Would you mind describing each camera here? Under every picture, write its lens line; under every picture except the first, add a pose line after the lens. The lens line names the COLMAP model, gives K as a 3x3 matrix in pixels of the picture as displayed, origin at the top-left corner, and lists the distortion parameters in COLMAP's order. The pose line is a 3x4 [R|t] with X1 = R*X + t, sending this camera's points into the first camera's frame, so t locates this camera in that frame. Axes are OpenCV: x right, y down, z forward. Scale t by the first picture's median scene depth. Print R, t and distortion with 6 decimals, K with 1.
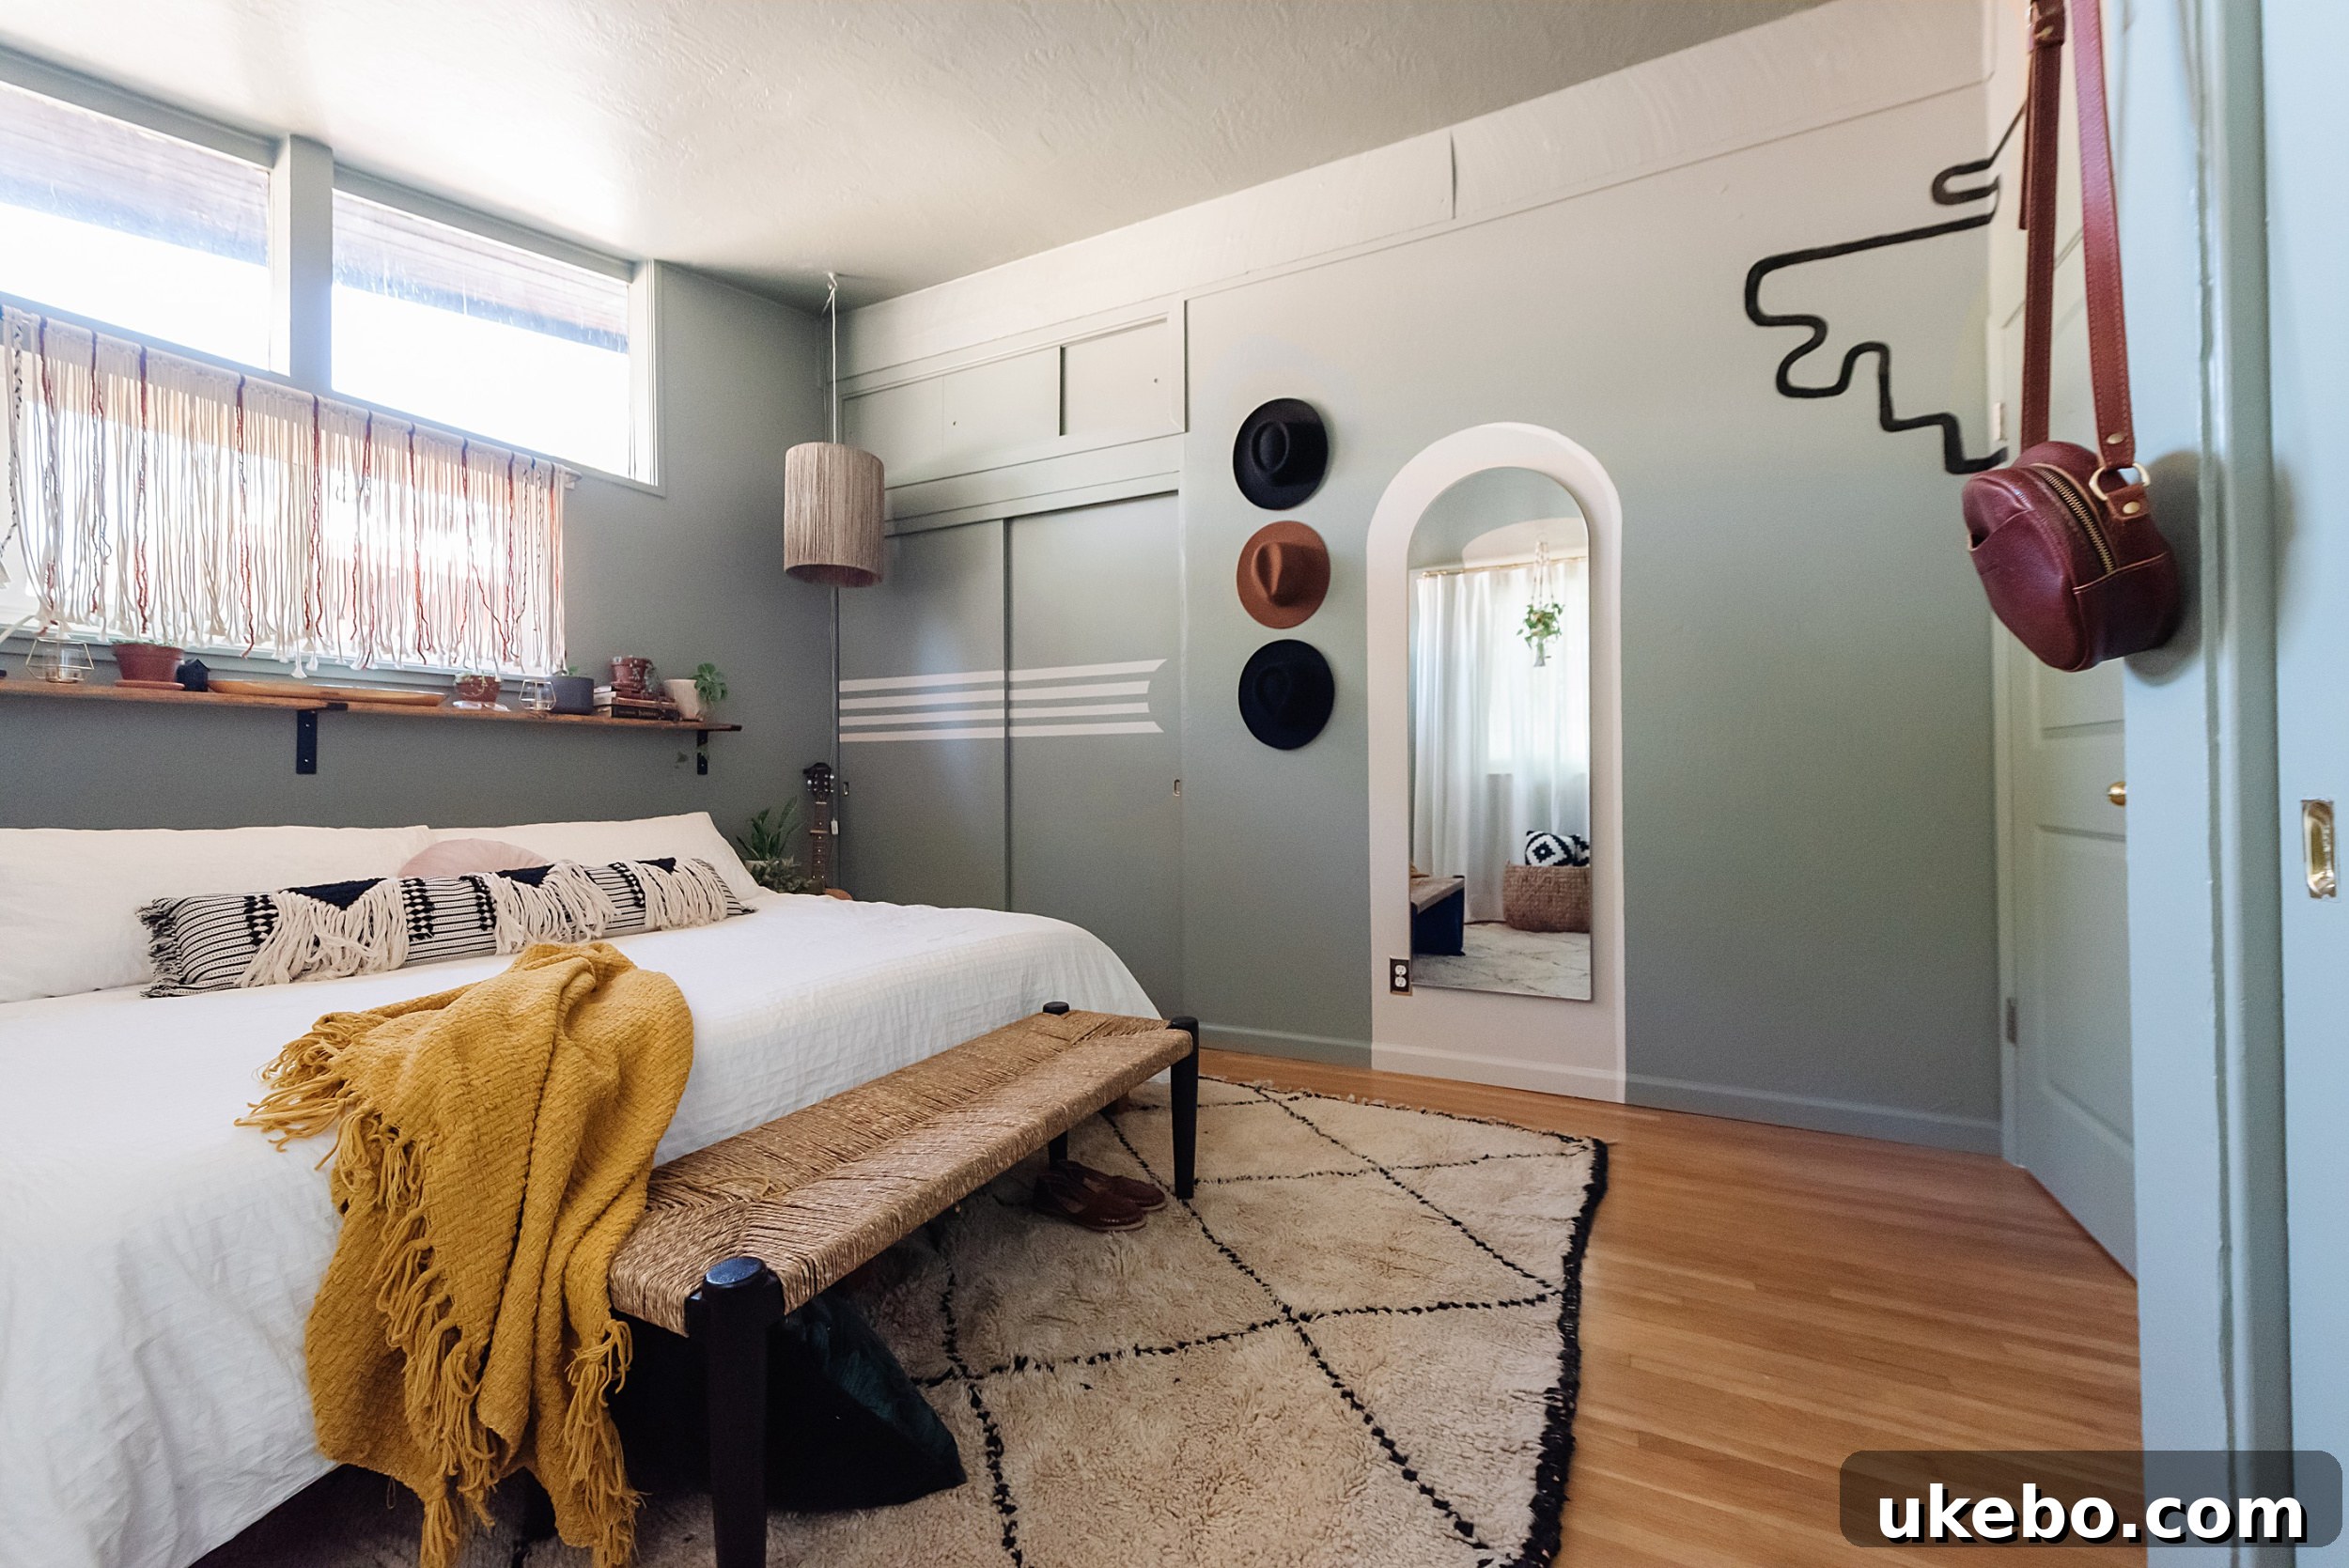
lens RADIAL K [[926.4, 0, 1199.7], [0, 926.4, 789.1], [0, 0, 1]] dist [0.019569, -0.000025]
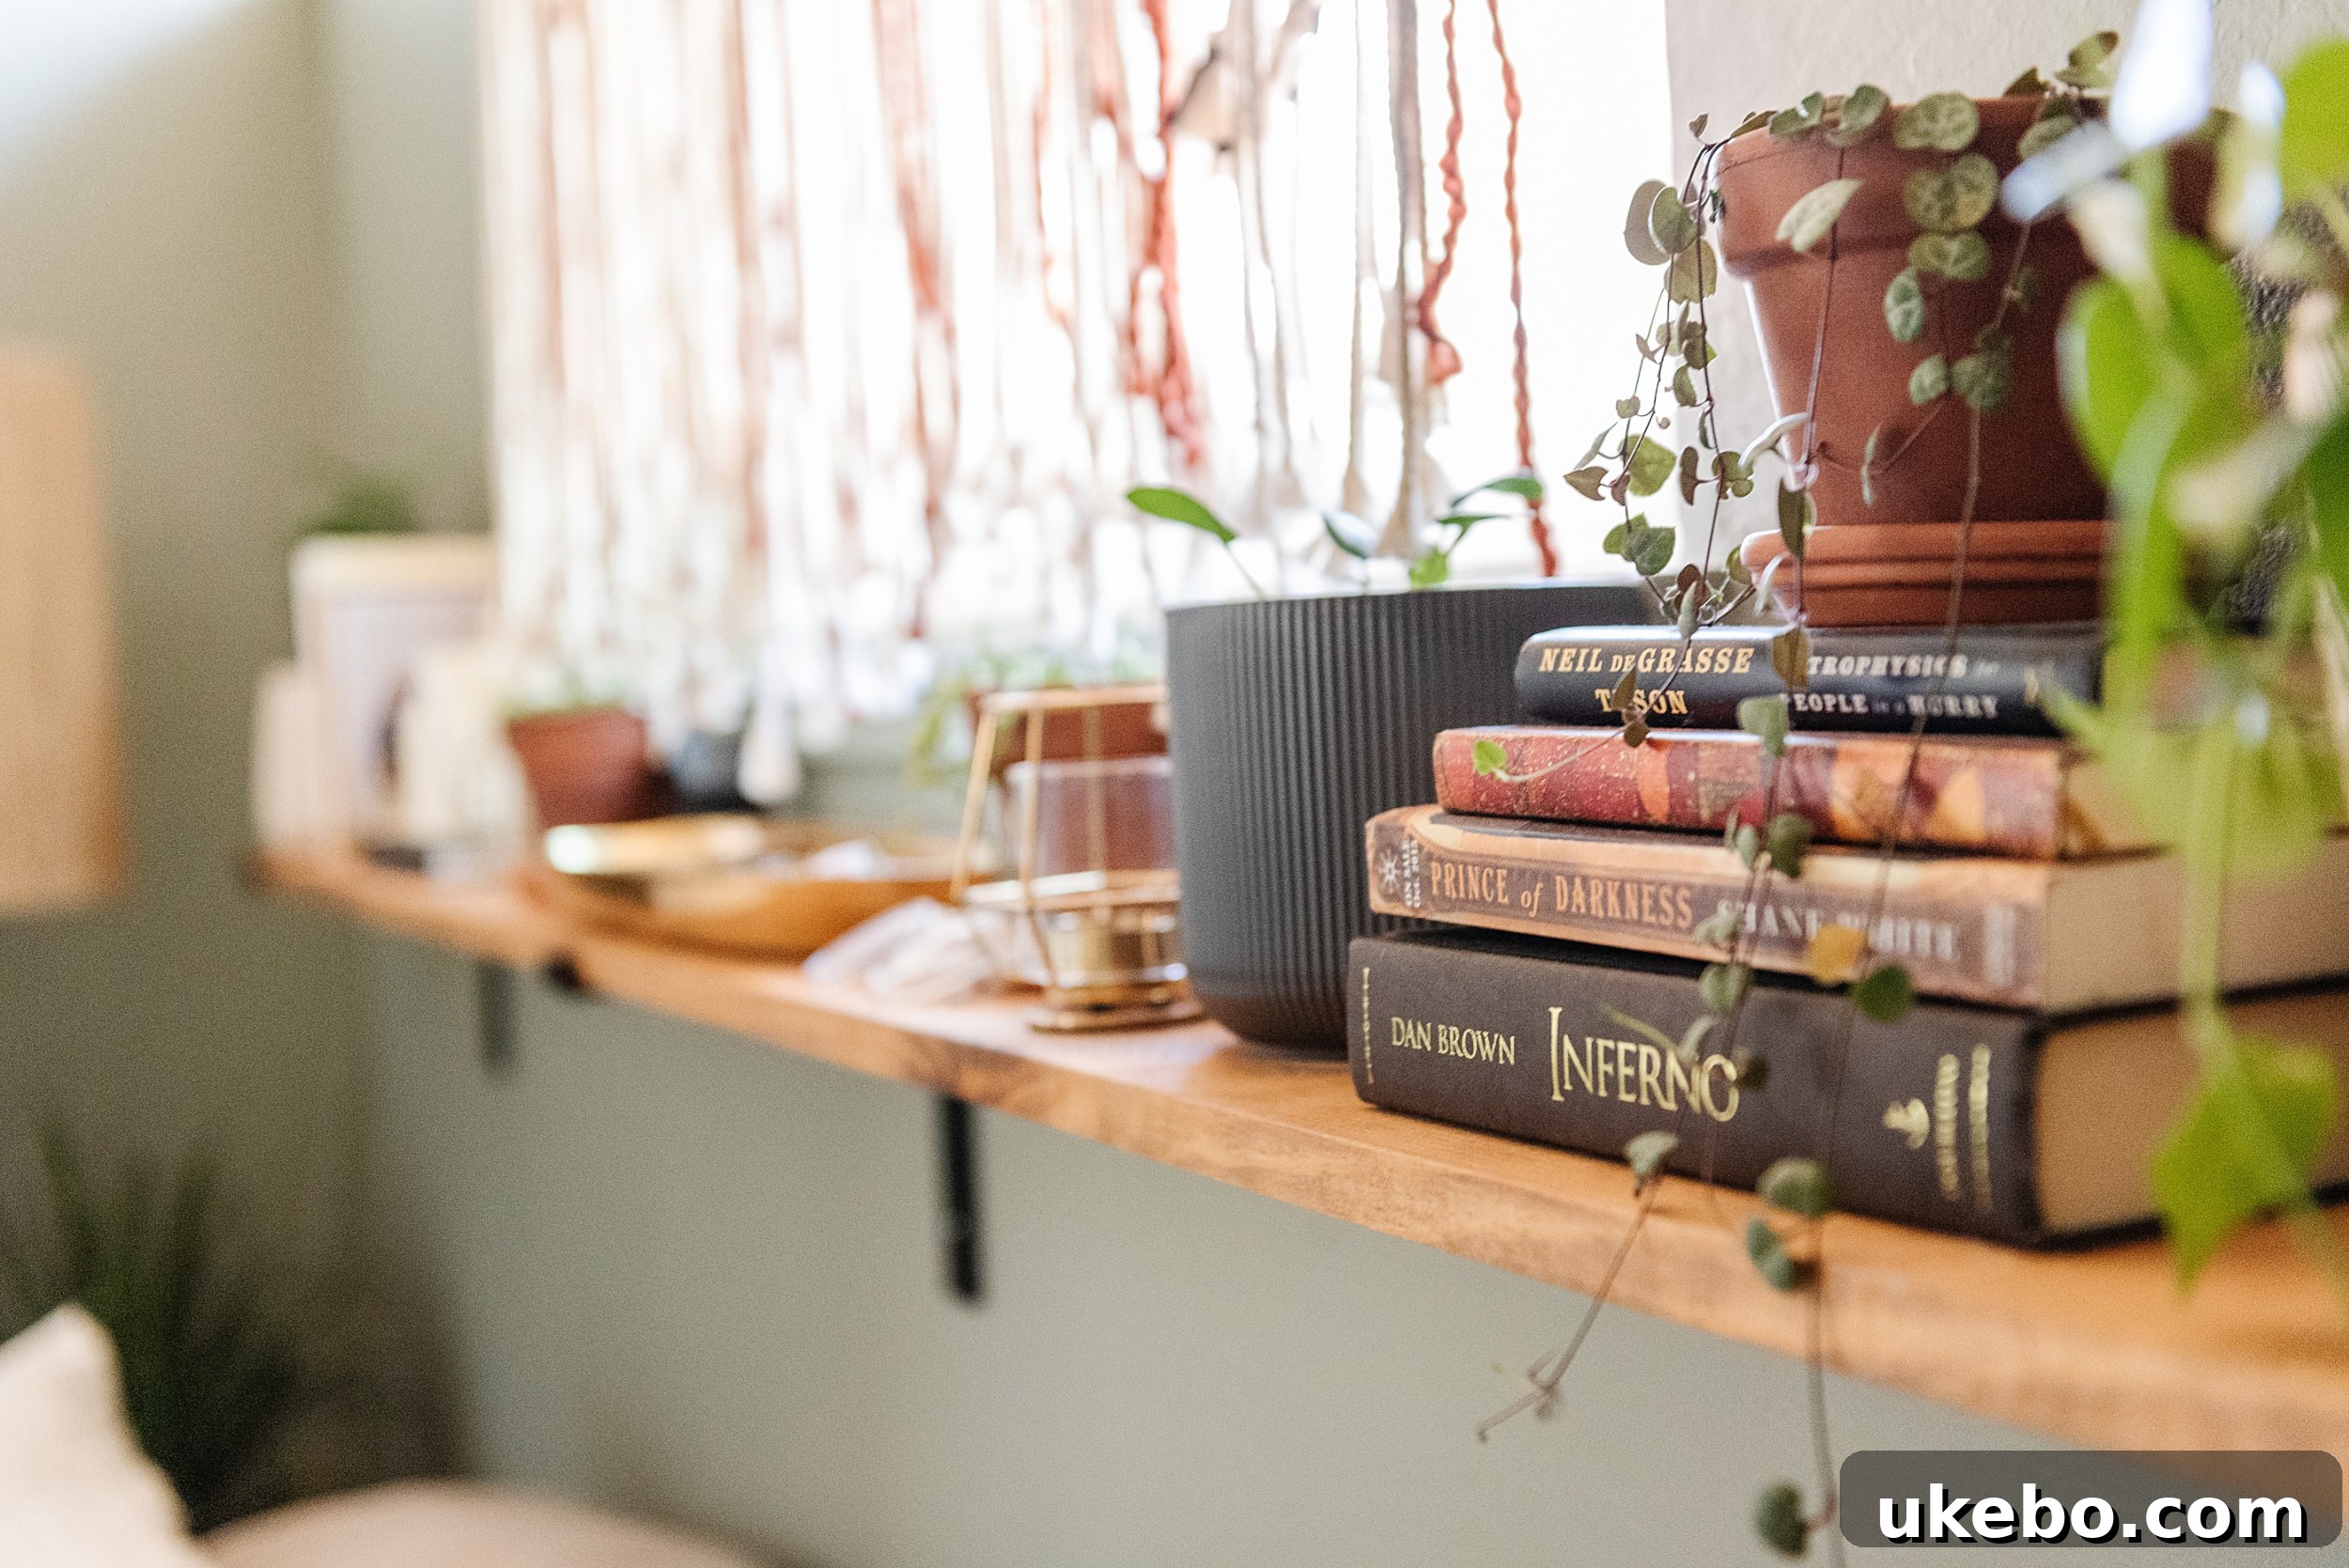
lens RADIAL K [[3006.4, 0, 1174.5], [0, 3006.4, 784.0], [0, 0, 1]] dist [0.033795, 0.036824]
pose [[-0.638016, 0.069272, -0.766901, -0.472185], [0.053150, 0.997532, 0.045886, -0.120822], [0.768187, -0.011485, -0.640123, 1.217214]]
